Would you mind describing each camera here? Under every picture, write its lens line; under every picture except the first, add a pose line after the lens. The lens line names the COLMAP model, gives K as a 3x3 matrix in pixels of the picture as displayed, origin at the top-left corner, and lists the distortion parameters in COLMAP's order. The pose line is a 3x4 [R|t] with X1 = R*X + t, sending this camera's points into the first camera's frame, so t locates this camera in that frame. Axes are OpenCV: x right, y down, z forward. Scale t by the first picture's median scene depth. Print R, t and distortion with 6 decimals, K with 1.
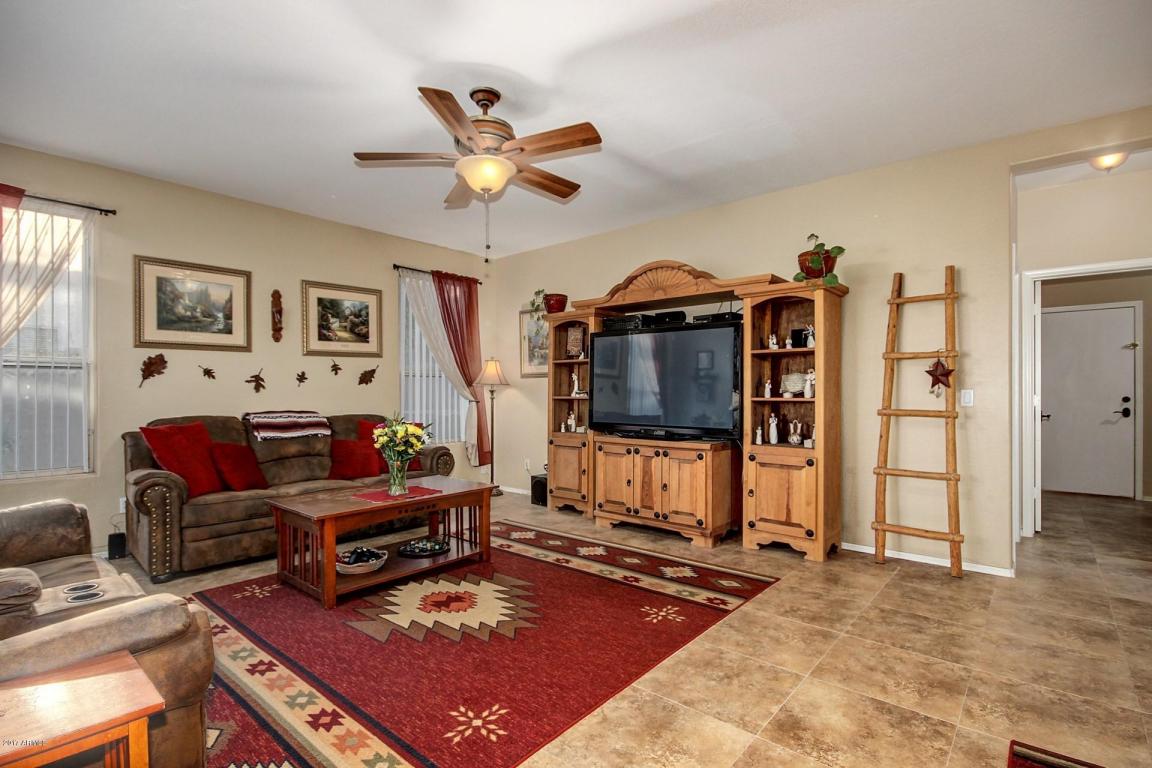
lens RADIAL K [[539.2, 0, 590.0], [0, 539.2, 398.8], [0, 0, 1]] dist [-0.001736, -0.006560]
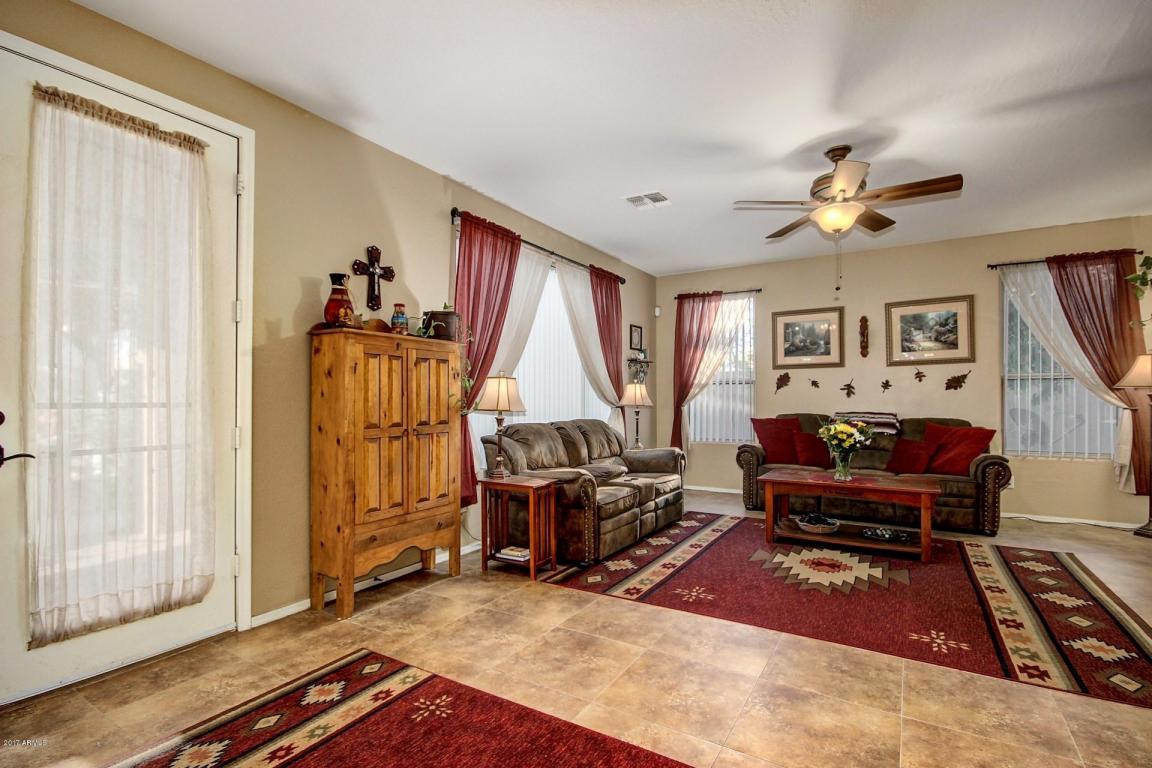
lens RADIAL K [[539.2, 0, 579.6], [0, 539.2, 398.4], [0, 0, 1]] dist [-0.001736, -0.006560]
pose [[0.144806, 0.001793, -0.989458, 0.652938], [-0.011791, 0.999930, 0.000086, -0.002073], [0.989390, 0.011654, 0.144817, 0.184152]]
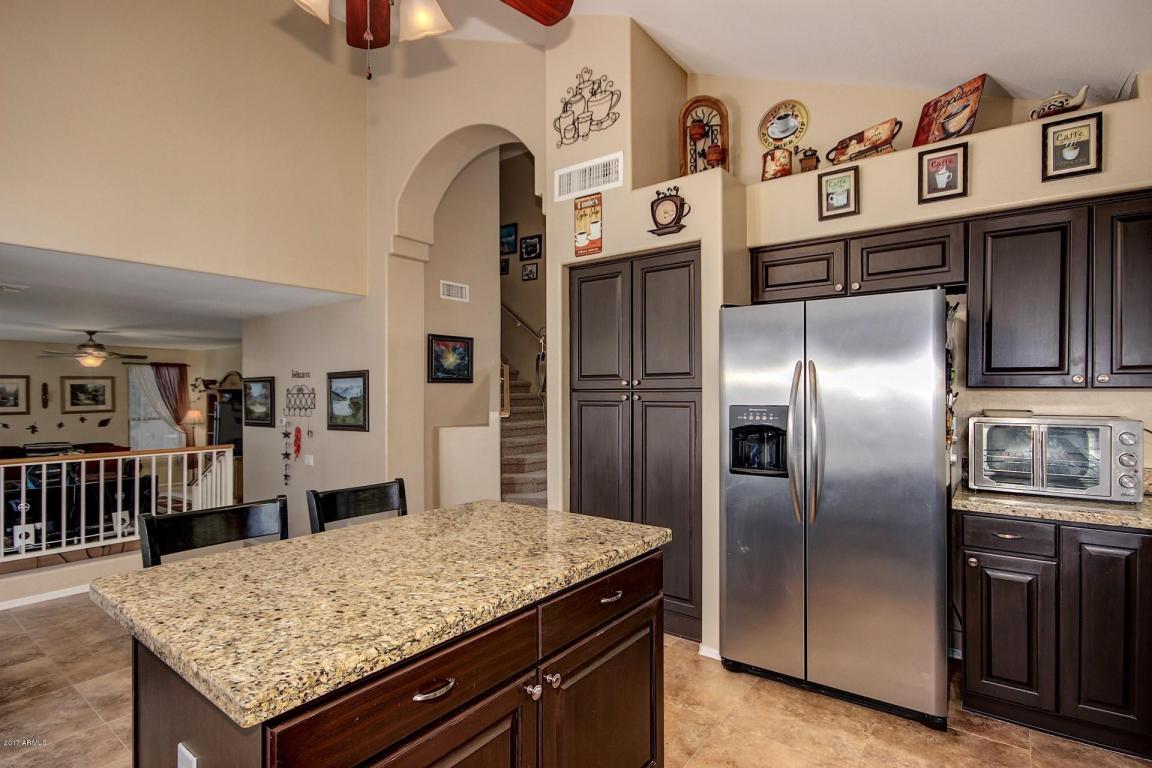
lens RADIAL K [[558.0, 0, 579.8], [0, 558.0, 394.6], [0, 0, 1]] dist [0.000874, -0.004810]
pose [[0.998214, -0.001327, 0.059723, 1.499919], [0.002125, 0.999909, -0.013298, -0.144108], [-0.059700, 0.013402, 0.998126, -1.394135]]
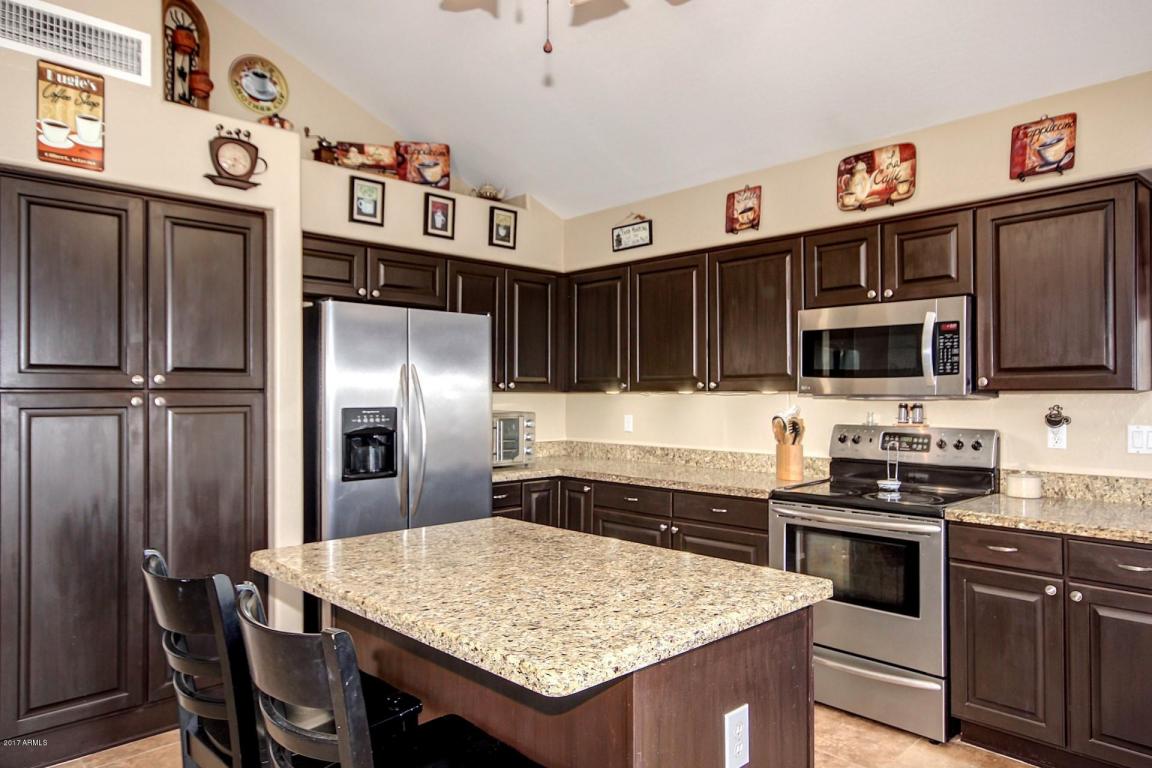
lens RADIAL K [[741.0, 0, 574.6], [0, 741.0, 392.3], [0, 0, 1]] dist [0.010215, 0.008042]
pose [[0.114207, 0.003314, 0.993451, 0.954008], [0.016387, 0.999852, -0.005219, -0.148565], [-0.993322, 0.016875, 0.114136, -1.095914]]
